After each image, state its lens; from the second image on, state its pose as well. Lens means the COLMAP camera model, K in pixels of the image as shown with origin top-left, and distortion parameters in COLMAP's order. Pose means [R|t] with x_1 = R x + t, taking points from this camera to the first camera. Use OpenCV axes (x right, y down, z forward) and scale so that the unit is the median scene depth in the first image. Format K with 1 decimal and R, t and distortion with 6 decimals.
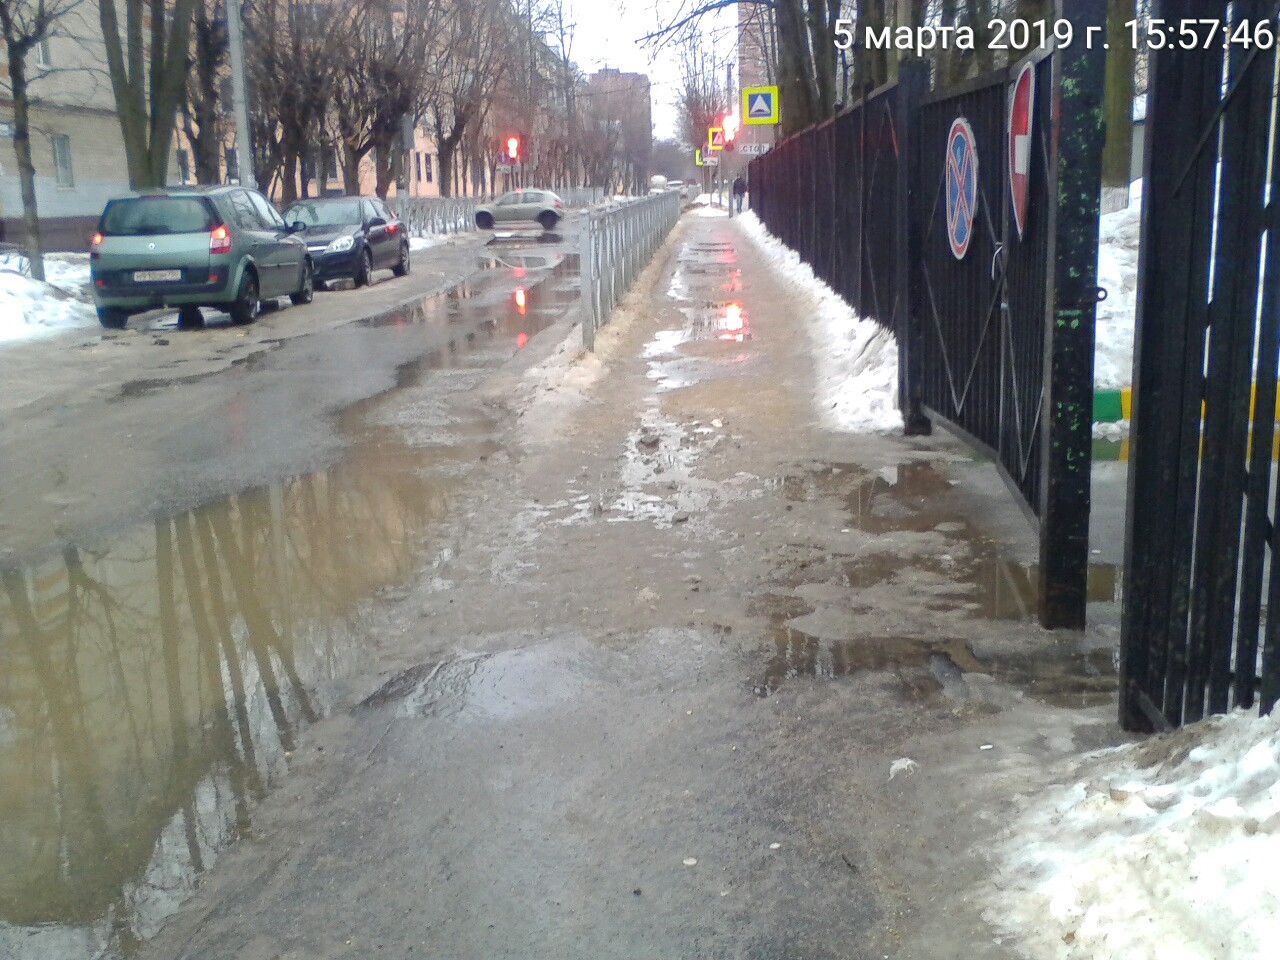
lens RADIAL K [[1354.9, 0, 642.5], [0, 1354.9, 478.6], [0, 0, 1]] dist [0.012115, 0.000000]
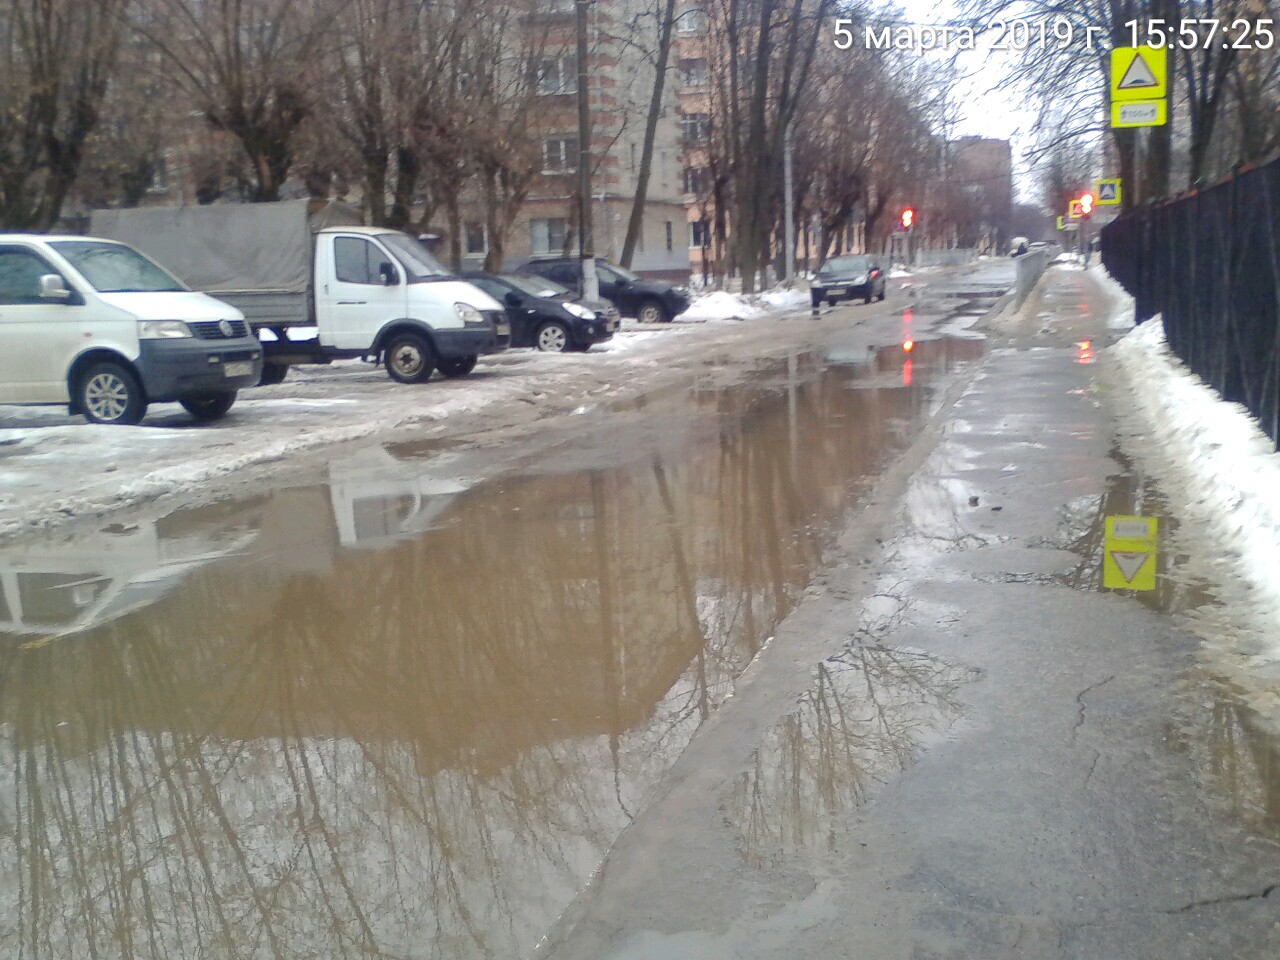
lens RADIAL K [[1354.9, 0, 641.3], [0, 1354.9, 484.0], [0, 0, 1]] dist [0.012115, 0.000000]
pose [[0.968131, 0.033167, -0.248240, -0.015623], [-0.043408, 0.998412, -0.035895, 0.068213], [0.246655, 0.045527, 0.968033, -0.315537]]
